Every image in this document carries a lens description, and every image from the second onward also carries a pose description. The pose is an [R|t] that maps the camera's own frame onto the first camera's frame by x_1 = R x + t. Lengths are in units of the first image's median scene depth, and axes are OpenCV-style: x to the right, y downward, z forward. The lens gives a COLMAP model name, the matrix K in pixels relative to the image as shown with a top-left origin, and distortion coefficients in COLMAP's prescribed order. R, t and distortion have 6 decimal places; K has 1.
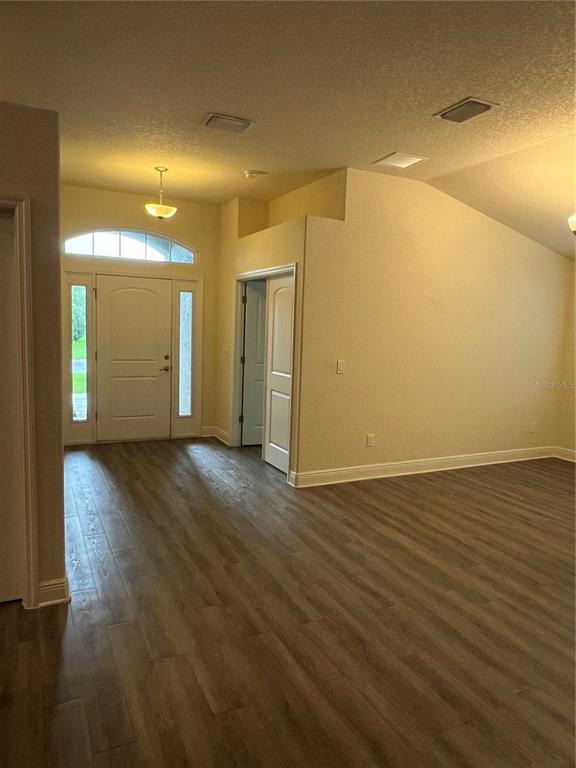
lens RADIAL K [[526.1, 0, 289.1], [0, 526.1, 382.4], [0, 0, 1]] dist [0.004991, 0.003683]
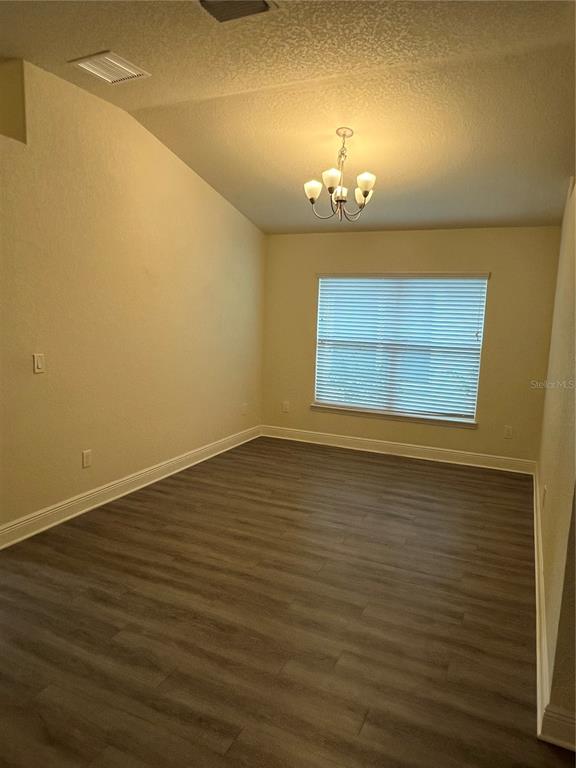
lens RADIAL K [[526.1, 0, 283.4], [0, 526.1, 386.2], [0, 0, 1]] dist [0.004991, 0.003683]
pose [[0.788588, -0.096689, 0.607273, -0.078186], [0.062556, 0.995051, 0.077197, -0.036370], [-0.611732, -0.022888, 0.790734, 0.292121]]
